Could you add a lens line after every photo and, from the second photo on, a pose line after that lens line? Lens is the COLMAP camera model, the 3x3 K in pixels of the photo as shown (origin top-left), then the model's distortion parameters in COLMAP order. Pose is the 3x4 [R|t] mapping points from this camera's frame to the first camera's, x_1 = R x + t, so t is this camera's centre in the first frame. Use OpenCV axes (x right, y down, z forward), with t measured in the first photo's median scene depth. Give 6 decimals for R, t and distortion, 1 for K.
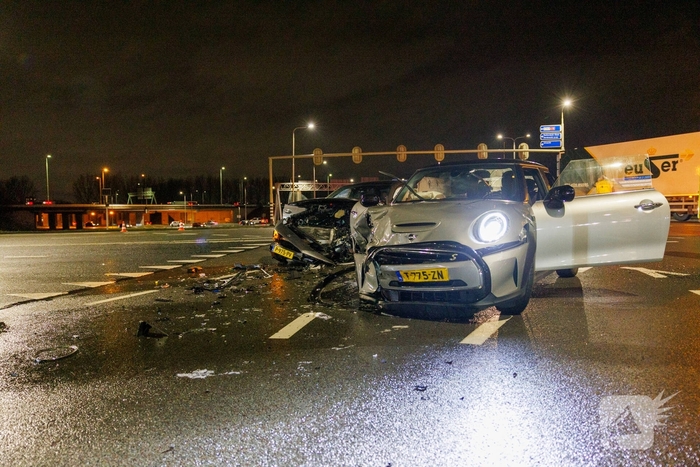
lens RADIAL K [[576.3, 0, 350.0], [0, 576.3, 233.5], [0, 0, 1]] dist [-0.008763, -0.003038]
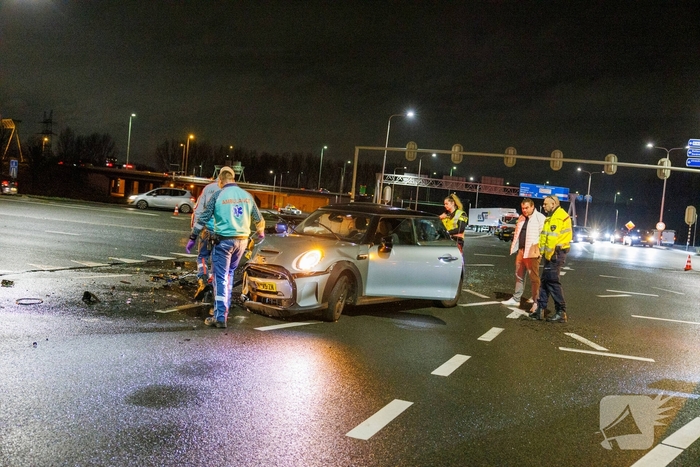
lens RADIAL K [[718.6, 0, 350.0], [0, 718.6, 233.5], [0, 0, 1]] dist [0.040454, 0.000280]
pose [[0.976356, 0.117479, -0.181459, 0.060894], [-0.117587, 0.993010, 0.010202, -0.009928], [0.181390, 0.011376, 0.983346, -0.073450]]
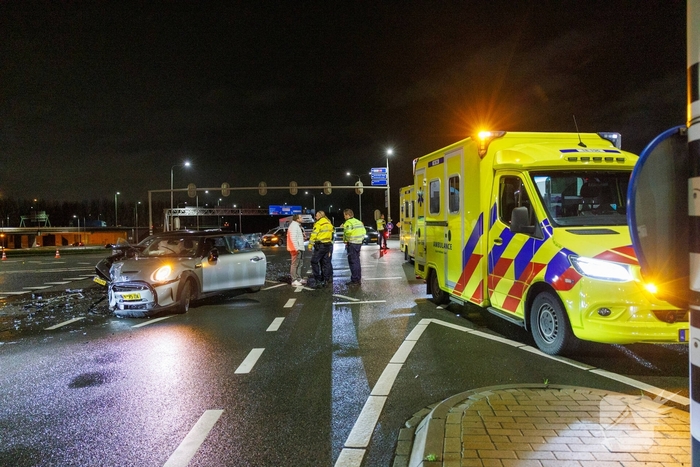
lens RADIAL K [[507.8, 0, 350.0], [0, 507.8, 233.5], [0, 0, 1]] dist [0.000432, 0.001927]
pose [[0.979458, -0.008417, 0.201472, 0.049226], [0.014518, 0.999479, -0.028824, -0.008477], [-0.201124, 0.031156, 0.979070, -0.089783]]
